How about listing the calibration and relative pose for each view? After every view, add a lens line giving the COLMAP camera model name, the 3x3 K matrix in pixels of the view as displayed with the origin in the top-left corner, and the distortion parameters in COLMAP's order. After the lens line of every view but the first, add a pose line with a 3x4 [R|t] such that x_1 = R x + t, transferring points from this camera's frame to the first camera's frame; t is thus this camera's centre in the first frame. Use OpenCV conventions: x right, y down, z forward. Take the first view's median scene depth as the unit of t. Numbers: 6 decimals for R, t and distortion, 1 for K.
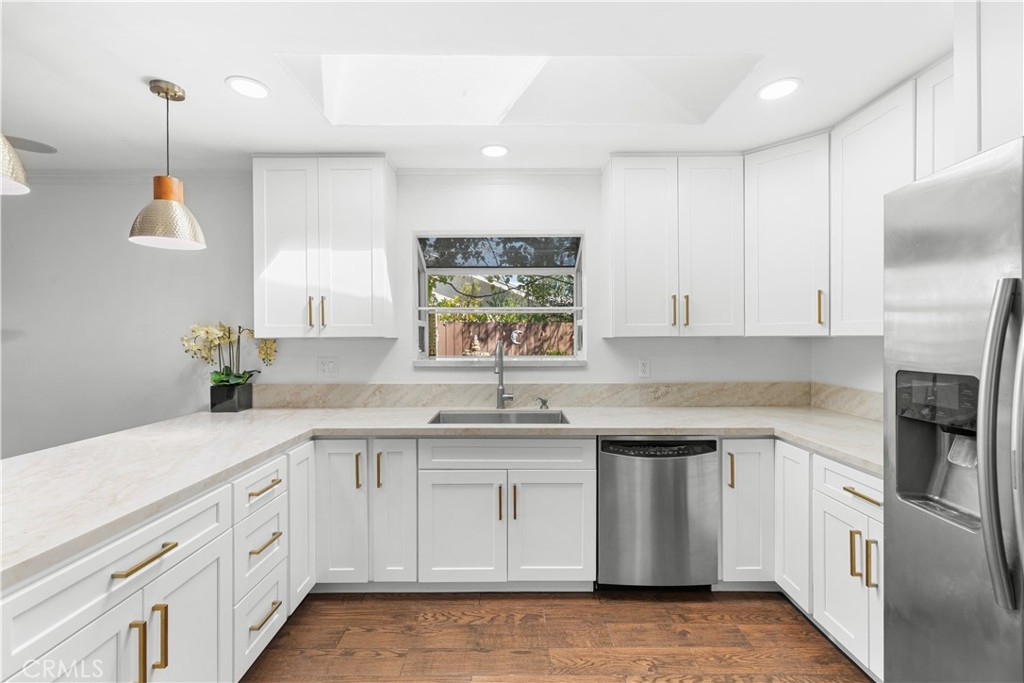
lens RADIAL K [[438.5, 0, 512.0], [0, 438.5, 337.5], [0, 0, 1]] dist [0.000046, 0.000391]
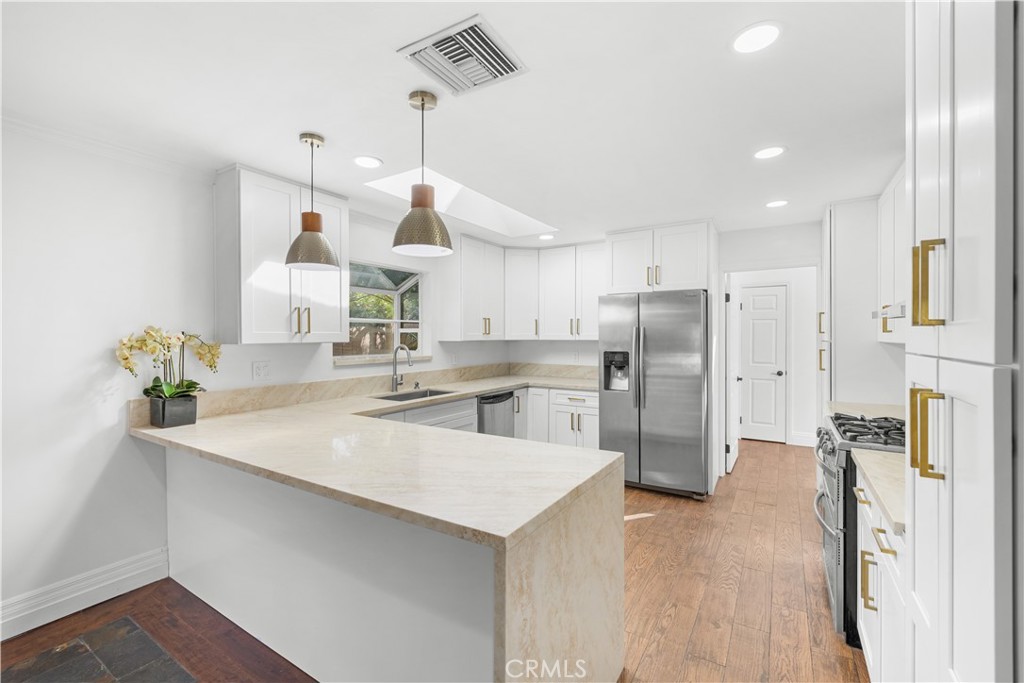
lens RADIAL K [[438.5, 0, 512.0], [0, 438.5, 337.5], [0, 0, 1]] dist [0.000046, 0.000391]
pose [[0.536889, -0.001174, 0.843652, -1.009040], [0.000066, 0.999999, 0.001350, -0.014042], [-0.843653, -0.000669, 0.536888, -0.072132]]
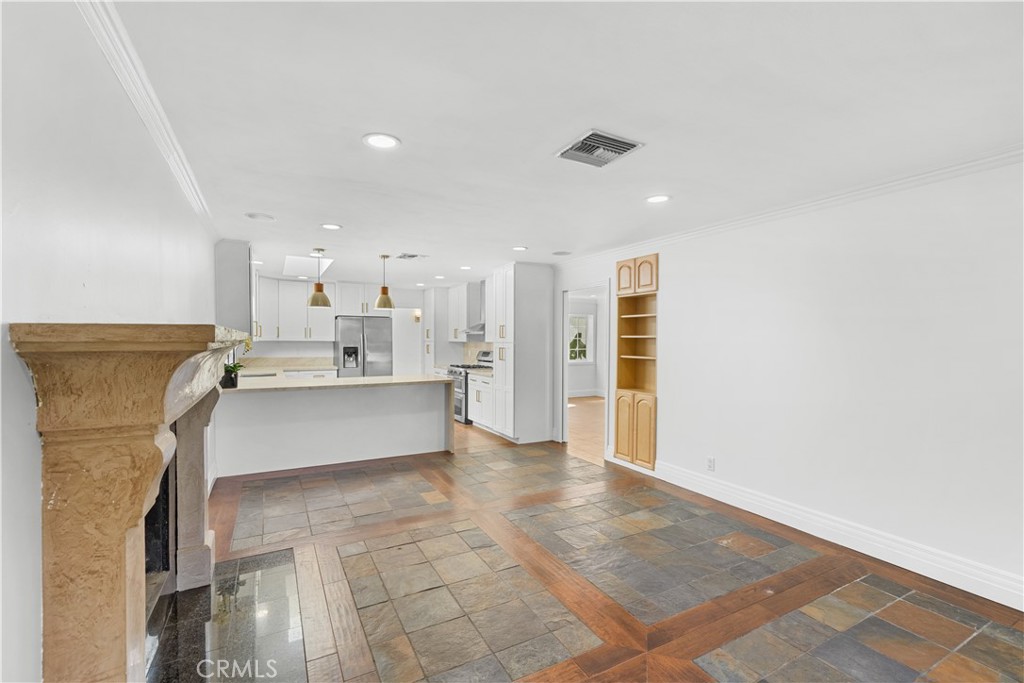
lens RADIAL K [[438.5, 0, 512.0], [0, 438.5, 337.5], [0, 0, 1]] dist [0.000046, 0.000391]
pose [[-0.478826, 0.003794, 0.877902, -2.493273], [-0.000671, 0.999989, -0.004688, -0.011409], [-0.877910, -0.002833, -0.478818, 0.845791]]
